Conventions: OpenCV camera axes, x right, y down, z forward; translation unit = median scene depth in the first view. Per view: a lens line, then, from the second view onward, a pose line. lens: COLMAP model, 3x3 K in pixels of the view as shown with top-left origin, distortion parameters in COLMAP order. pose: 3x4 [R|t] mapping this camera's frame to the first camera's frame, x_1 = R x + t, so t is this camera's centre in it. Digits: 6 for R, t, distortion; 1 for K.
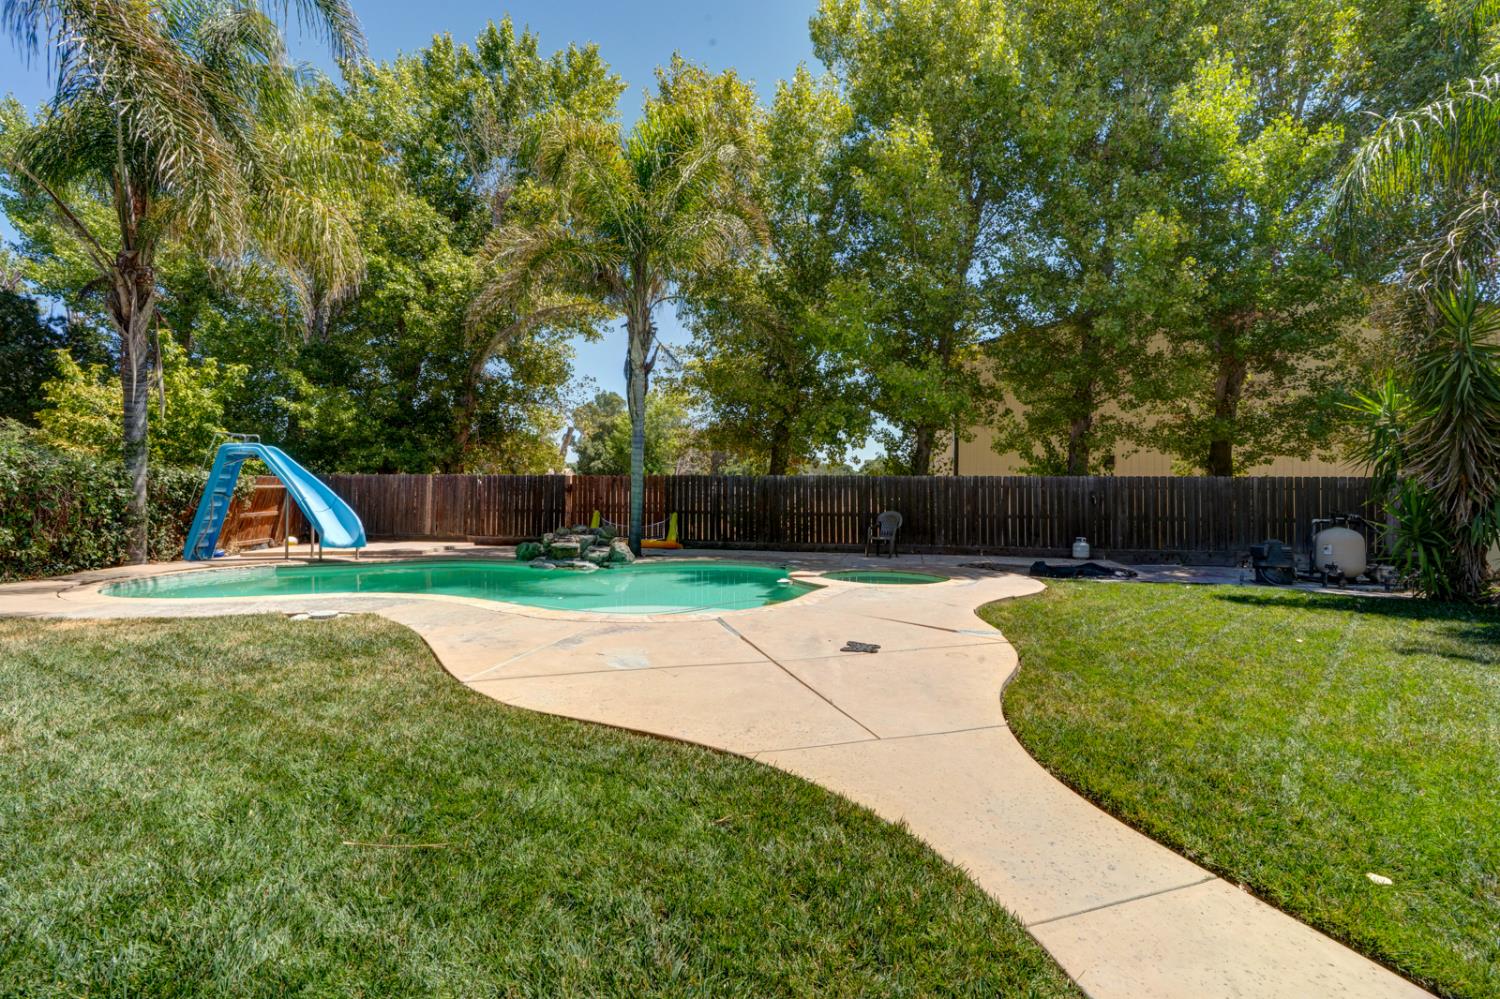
lens RADIAL K [[702.6, 0, 805.9], [0, 702.6, 495.7], [0, 0, 1]] dist [-0.002260, -0.000337]
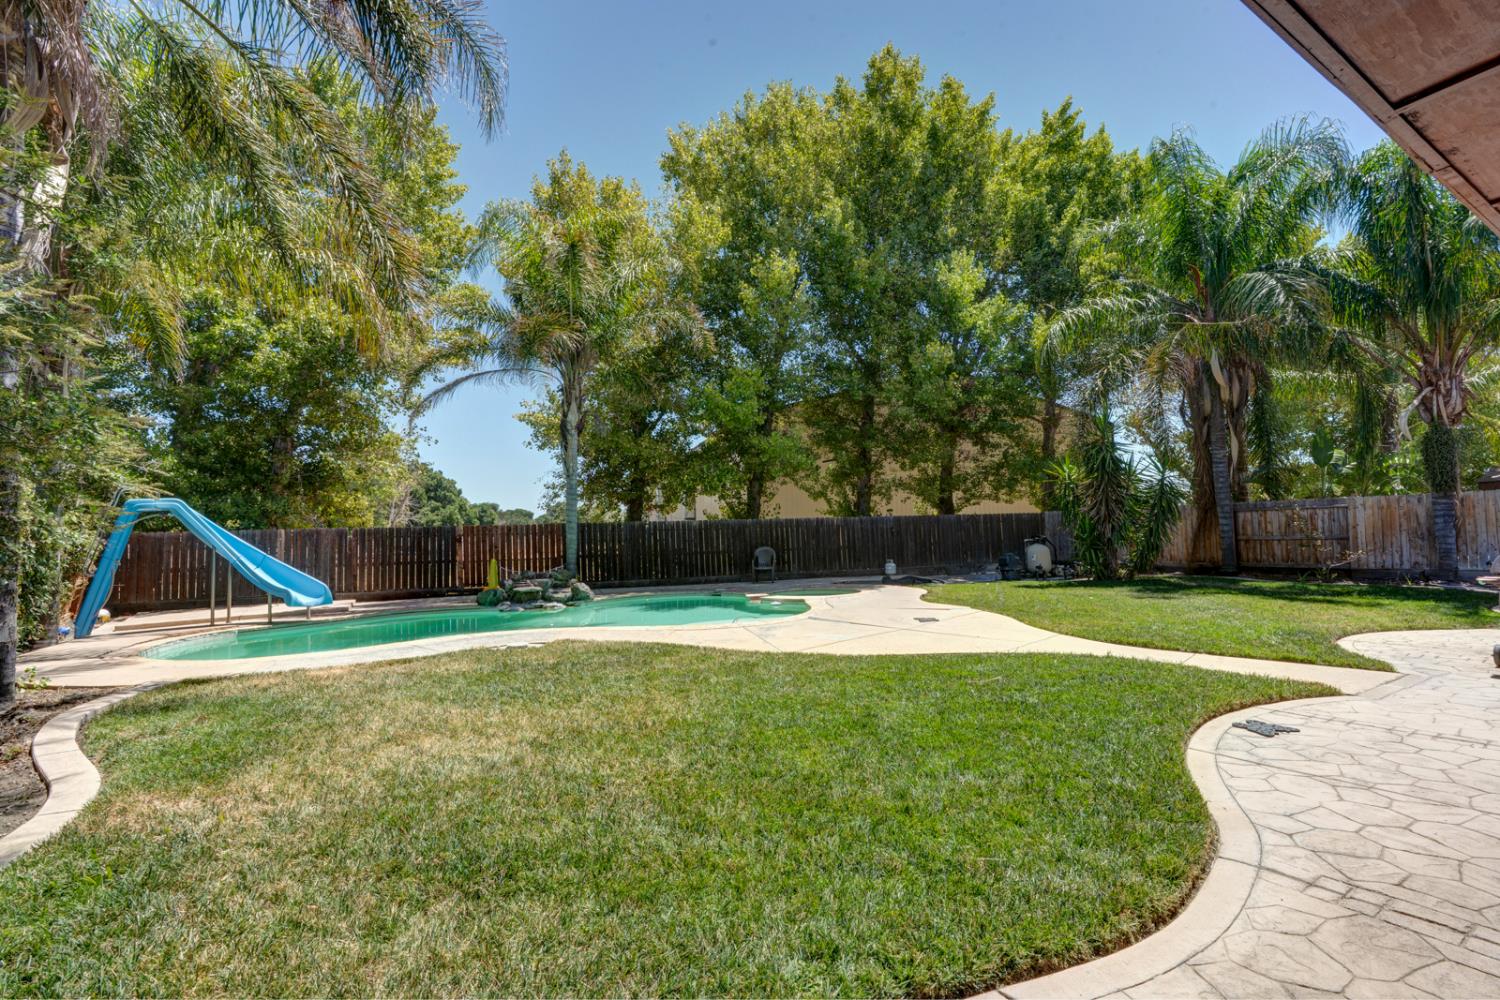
lens RADIAL K [[702.6, 0, 805.9], [0, 702.6, 496.2], [0, 0, 1]] dist [-0.002260, -0.000337]
pose [[0.873523, -0.007851, 0.486719, -0.466207], [0.036626, 0.998096, -0.049634, -0.003905], [-0.485403, 0.061183, 0.872147, -0.164812]]
